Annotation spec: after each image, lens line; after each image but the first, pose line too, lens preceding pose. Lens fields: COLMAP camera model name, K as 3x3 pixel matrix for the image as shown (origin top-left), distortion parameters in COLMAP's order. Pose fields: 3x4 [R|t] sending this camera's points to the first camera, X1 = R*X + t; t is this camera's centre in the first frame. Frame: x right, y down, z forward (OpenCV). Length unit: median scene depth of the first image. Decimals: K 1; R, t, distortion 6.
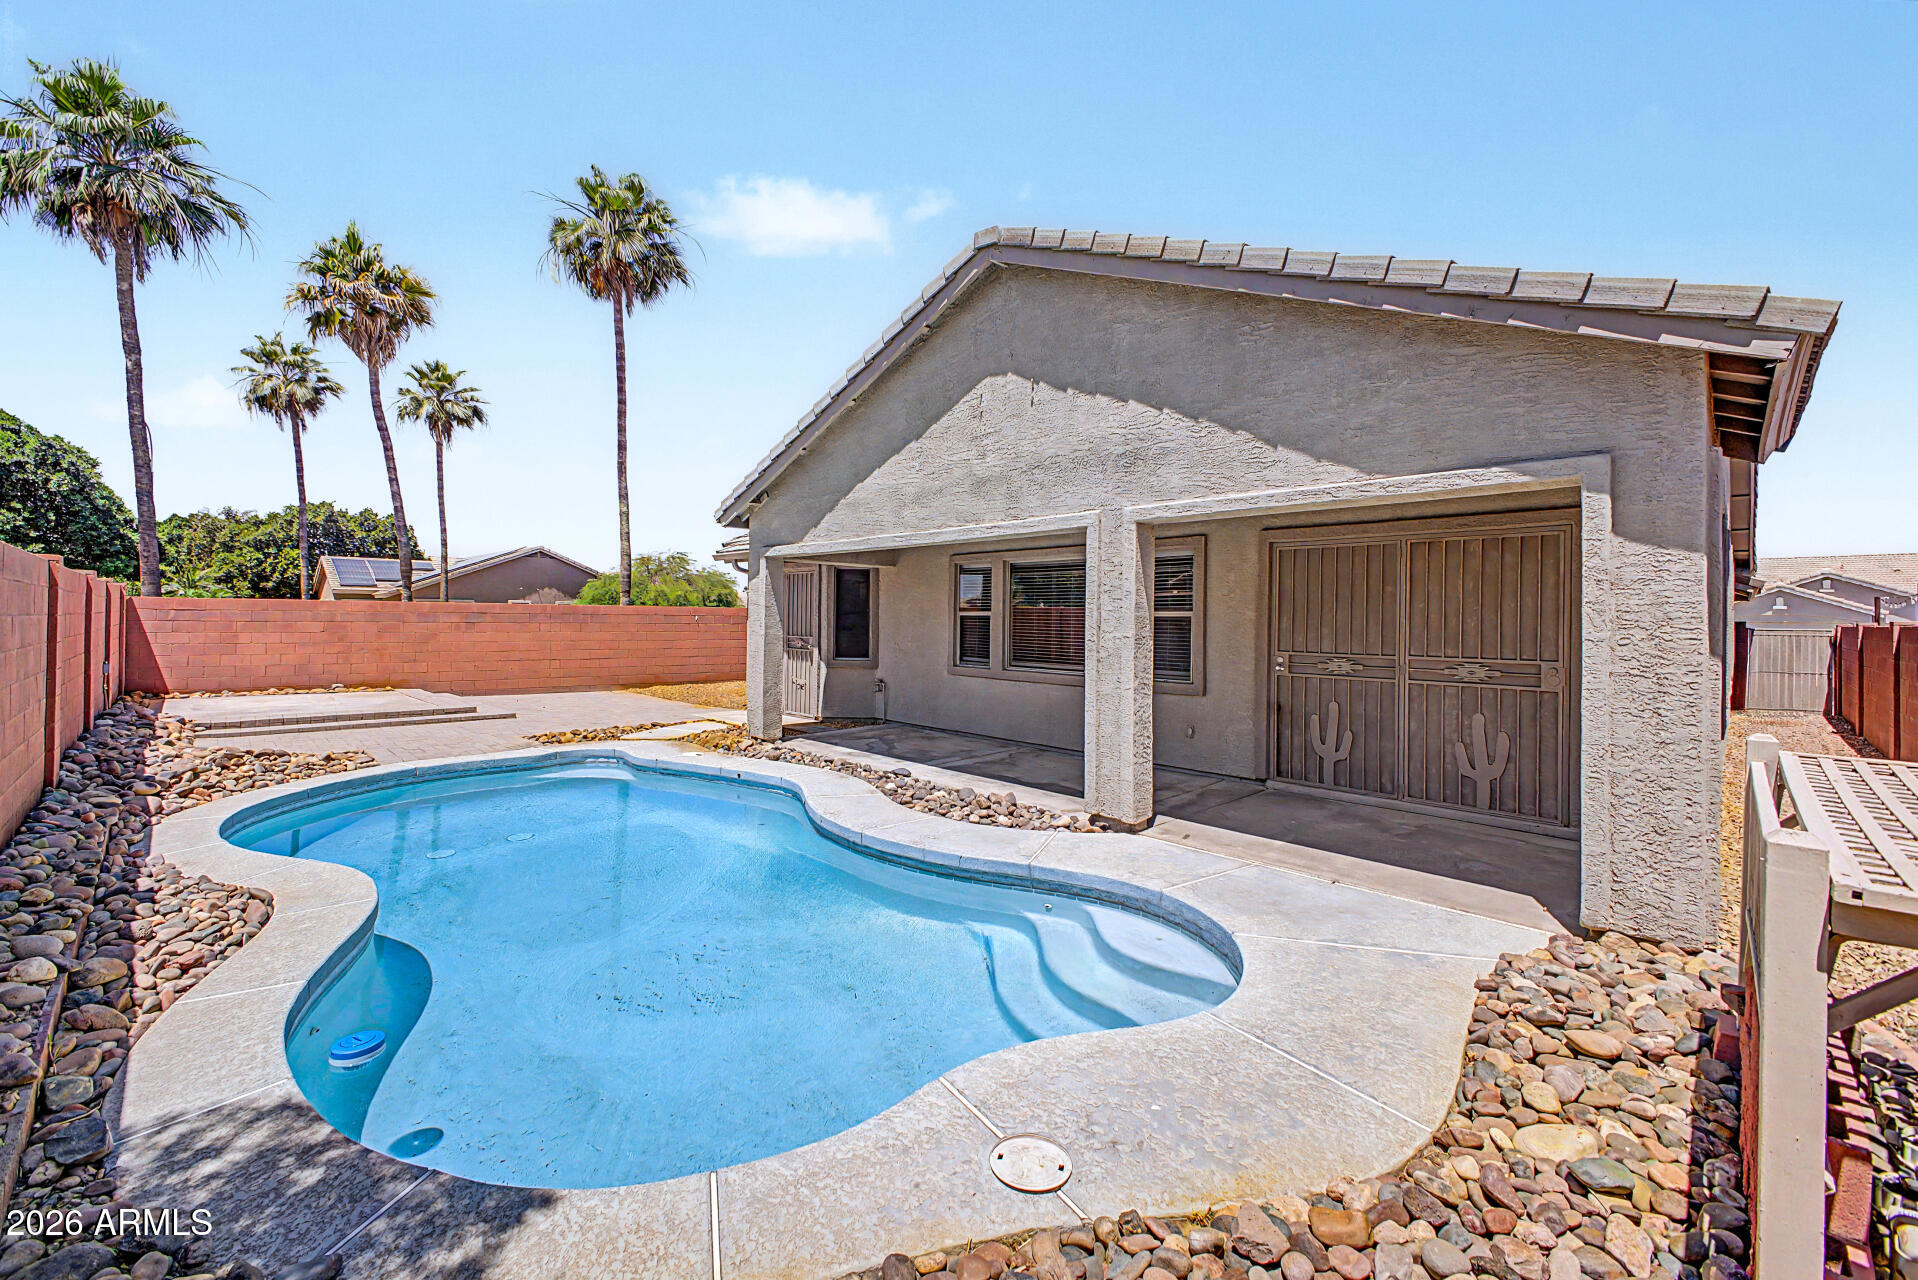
lens RADIAL K [[753.4, 0, 960.6], [0, 753.4, 624.9], [0, 0, 1]] dist [0.013876, -0.002182]
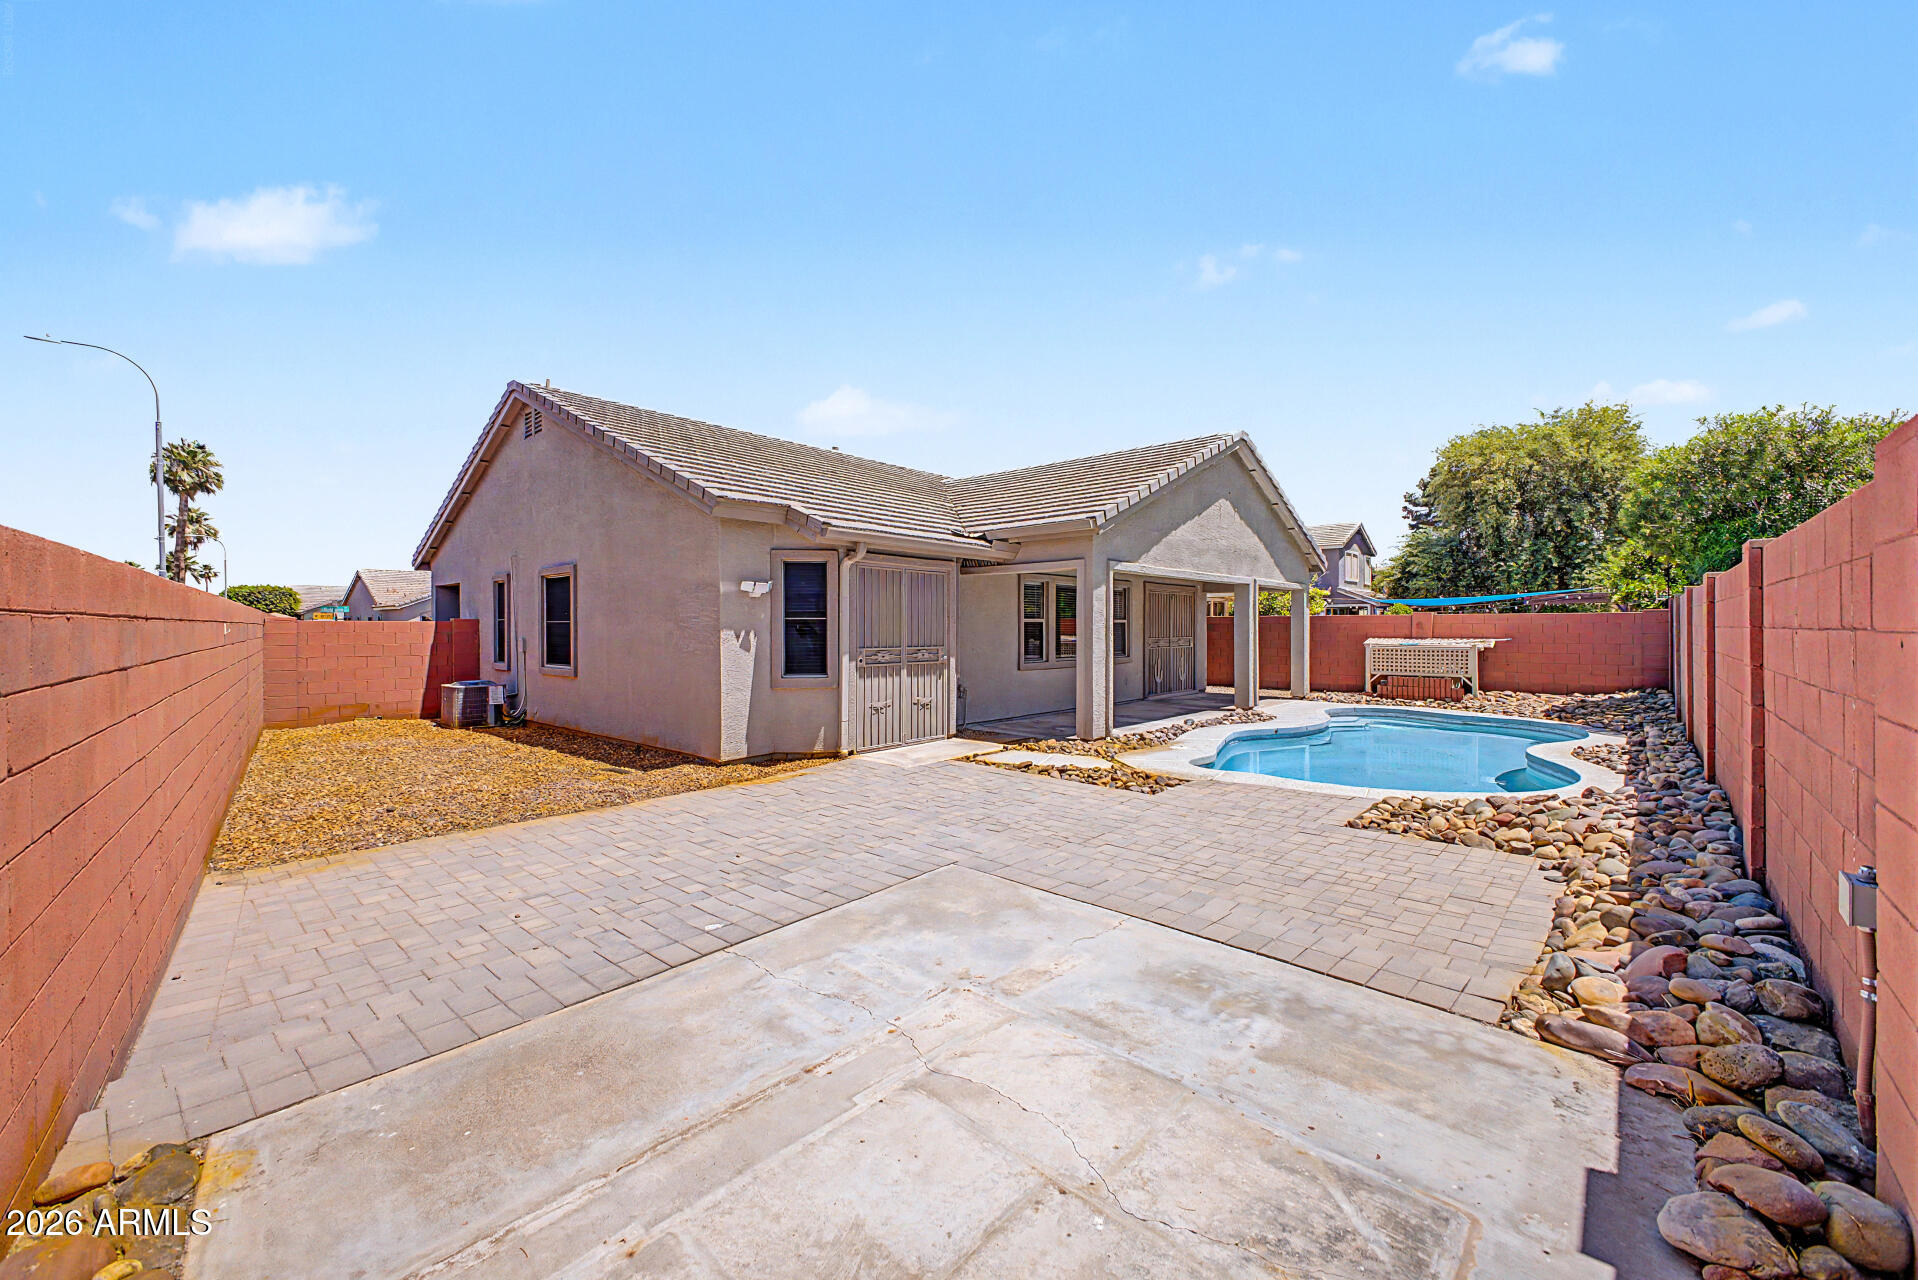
lens RADIAL K [[753.4, 0, 963.3], [0, 753.4, 625.4], [0, 0, 1]] dist [0.013876, -0.002182]
pose [[-0.073501, -0.009778, 0.997247, -1.388068], [0.005973, 0.999930, 0.010244, -0.022345], [-0.997277, 0.006710, -0.073437, 1.347641]]
